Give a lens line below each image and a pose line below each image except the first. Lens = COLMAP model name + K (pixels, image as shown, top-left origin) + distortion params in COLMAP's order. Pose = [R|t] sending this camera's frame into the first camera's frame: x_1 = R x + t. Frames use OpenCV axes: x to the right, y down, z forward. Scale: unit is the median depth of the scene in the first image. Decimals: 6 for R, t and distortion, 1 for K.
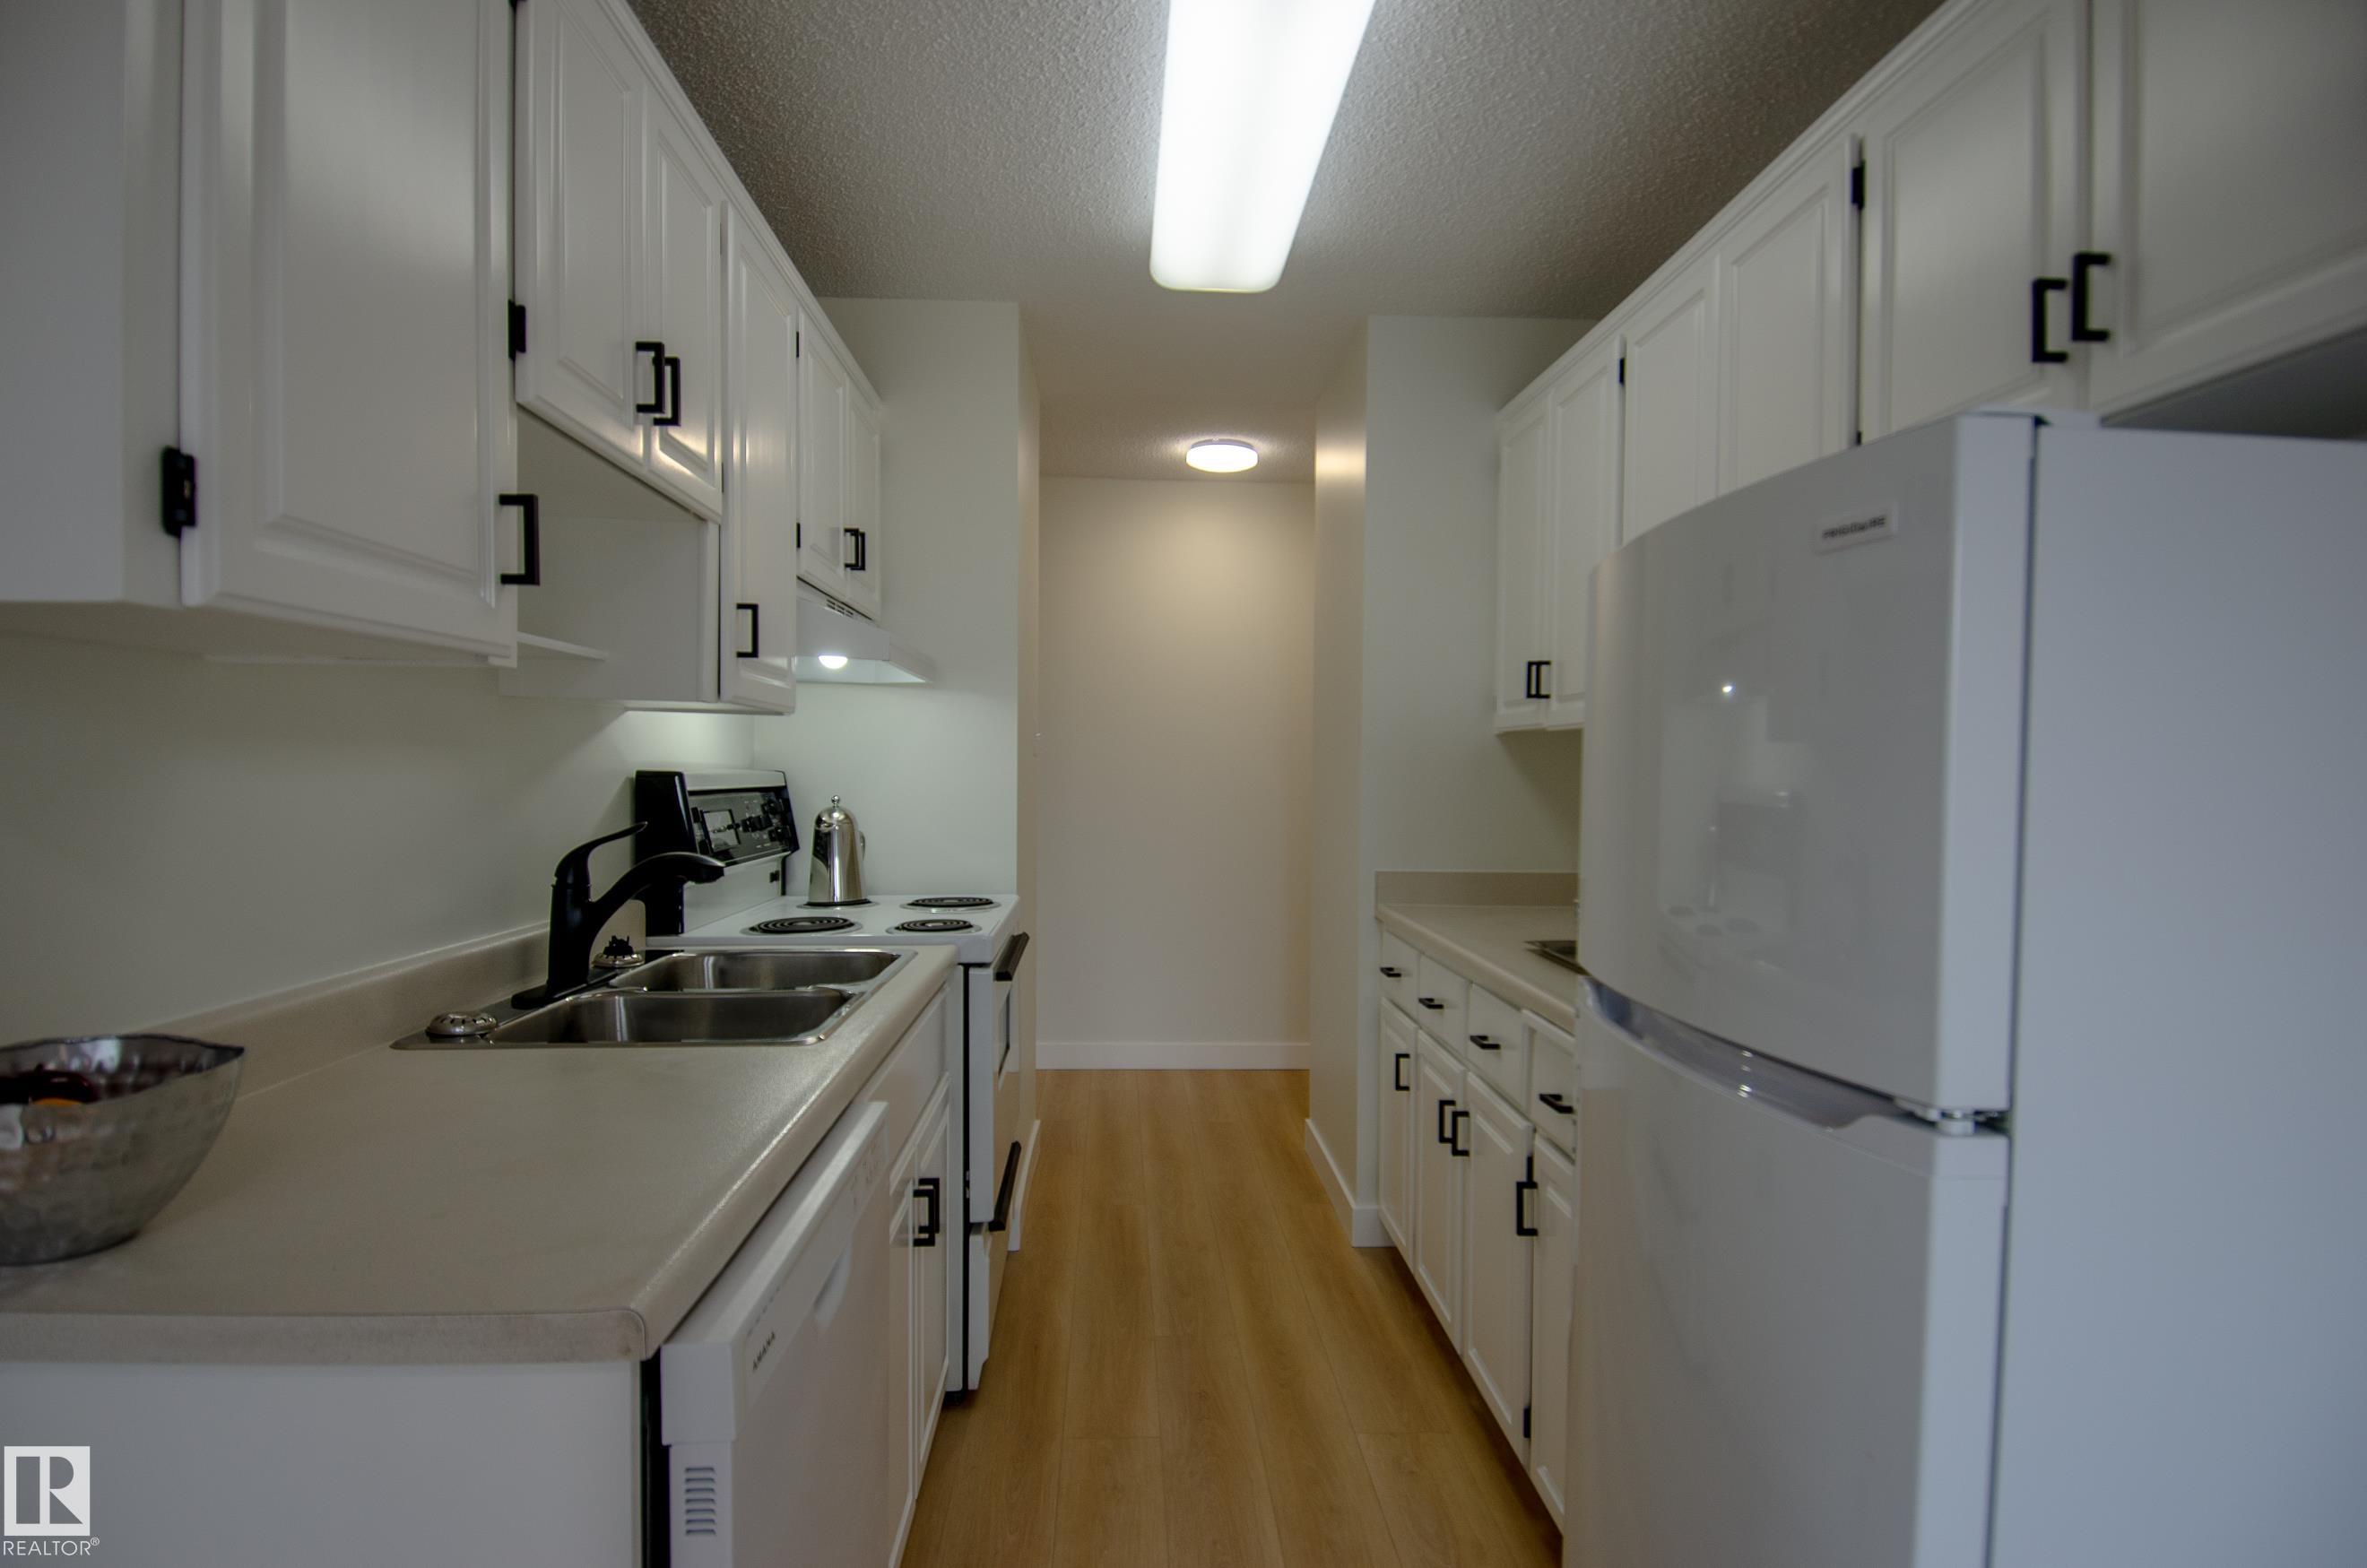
lens RADIAL K [[1204.4, 0, 1173.0], [0, 1204.4, 806.4], [0, 0, 1]] dist [0.010584, -0.003956]
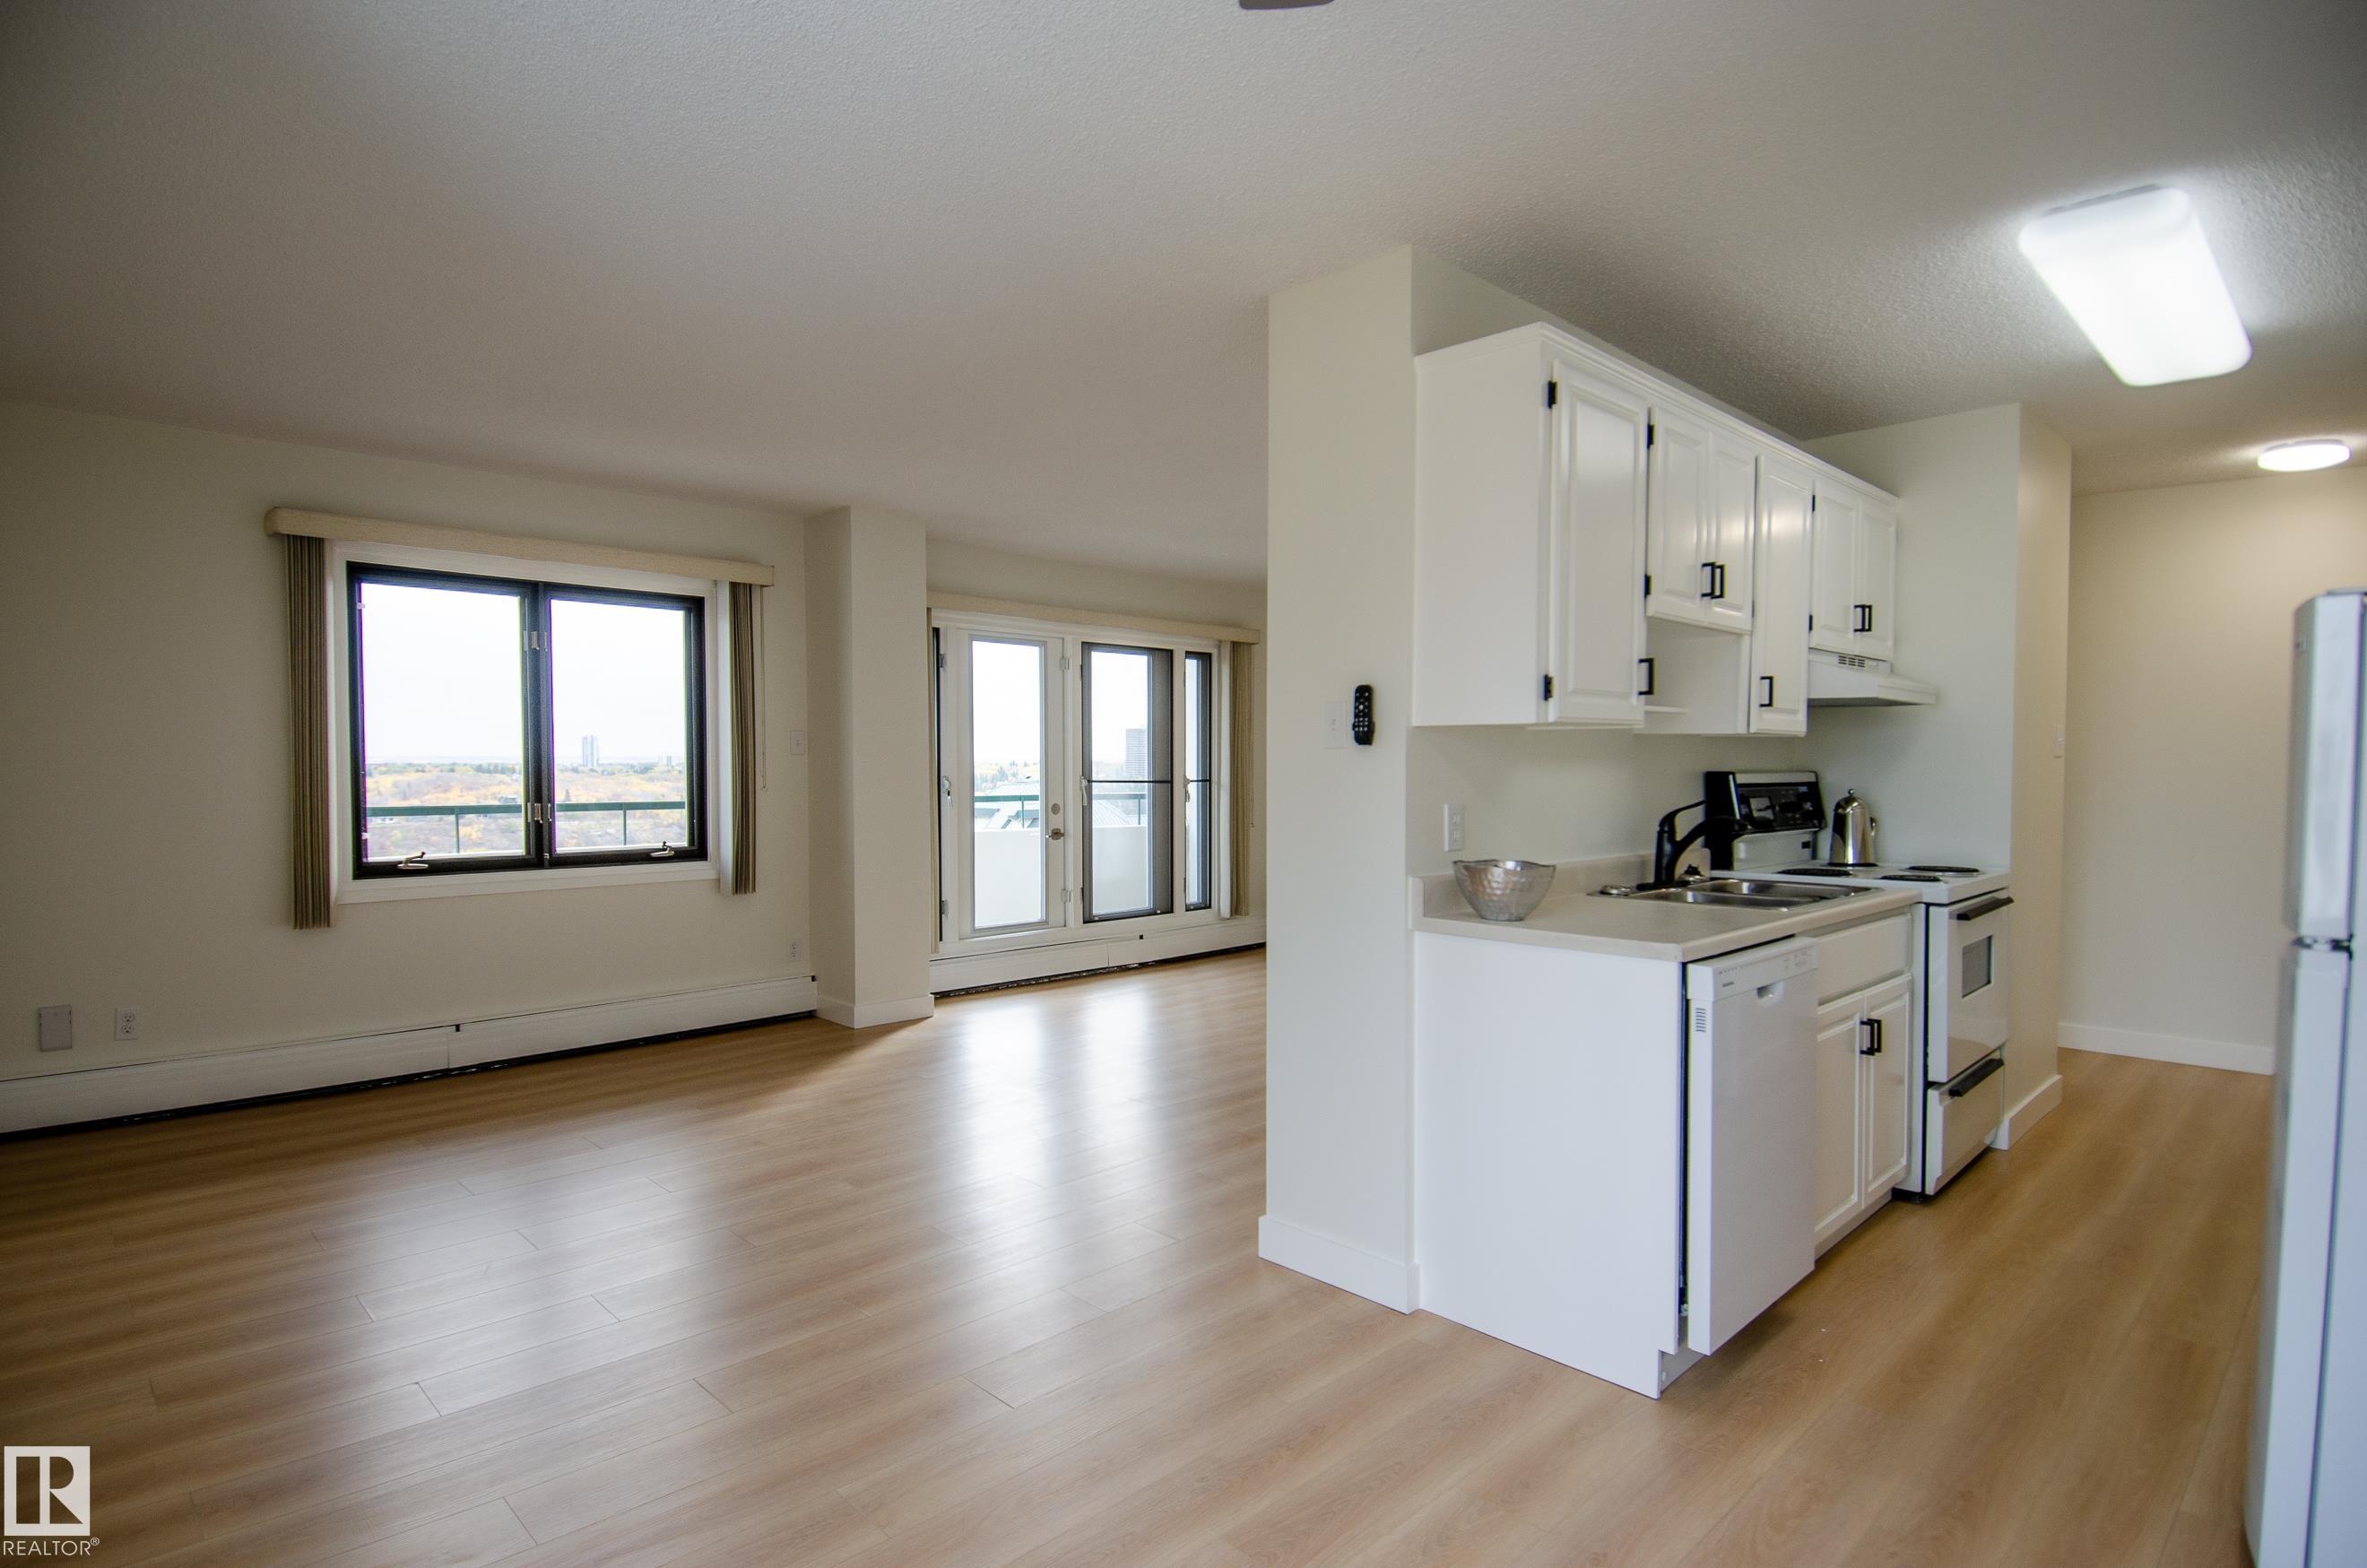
lens RADIAL K [[1204.4, 0, 1177.4], [0, 1204.4, 797.1], [0, 0, 1]] dist [0.010584, -0.003956]
pose [[0.654178, 0.013071, -0.756228, 0.379522], [-0.019111, 0.999817, 0.000749, 0.020542], [0.756099, 0.013962, 0.654308, -0.723926]]
